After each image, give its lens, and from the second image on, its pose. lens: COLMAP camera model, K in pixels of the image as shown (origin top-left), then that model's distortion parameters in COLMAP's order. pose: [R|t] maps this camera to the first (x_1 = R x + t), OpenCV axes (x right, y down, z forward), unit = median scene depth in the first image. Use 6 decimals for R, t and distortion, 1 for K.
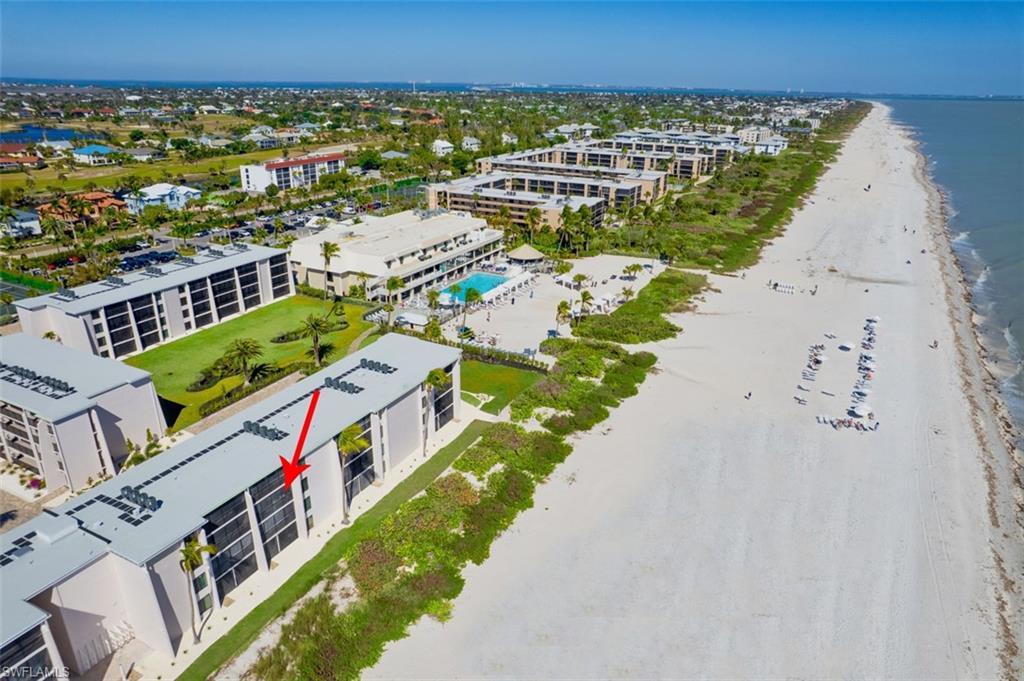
lens RADIAL K [[657.0, 0, 543.9], [0, 657.0, 342.9], [0, 0, 1]] dist [-0.081107, 0.063878]
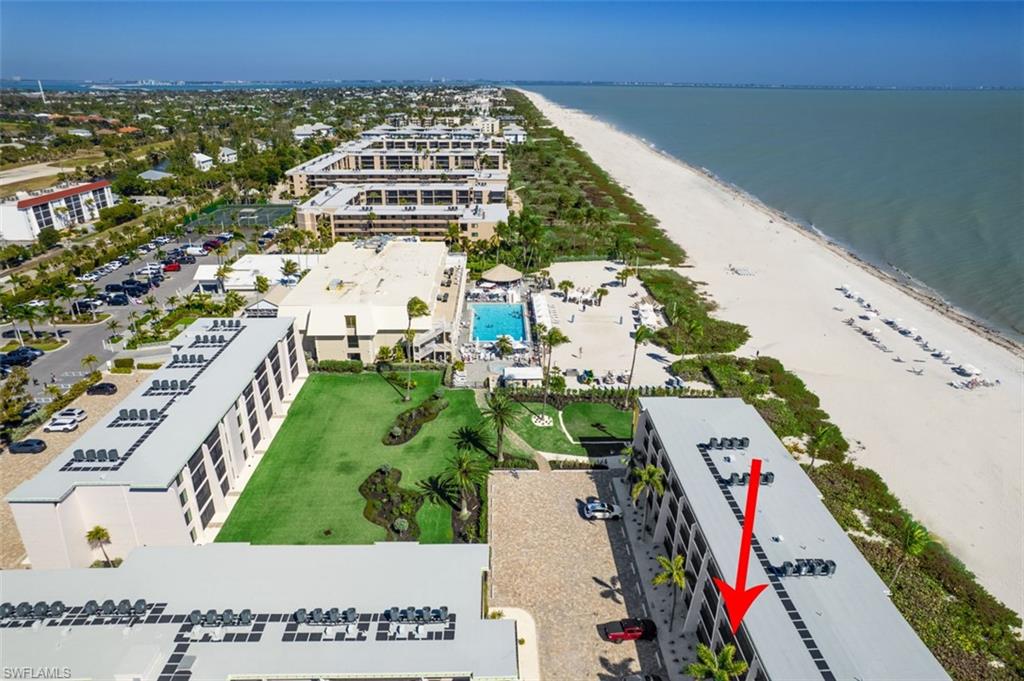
lens RADIAL K [[657.0, 0, 543.9], [0, 657.0, 342.9], [0, 0, 1]] dist [-0.081107, 0.063878]
pose [[0.877438, -0.189715, 0.440581, -0.264270], [0.184894, 0.981257, 0.054305, -0.056810], [-0.442625, 0.033812, 0.896069, 0.125892]]
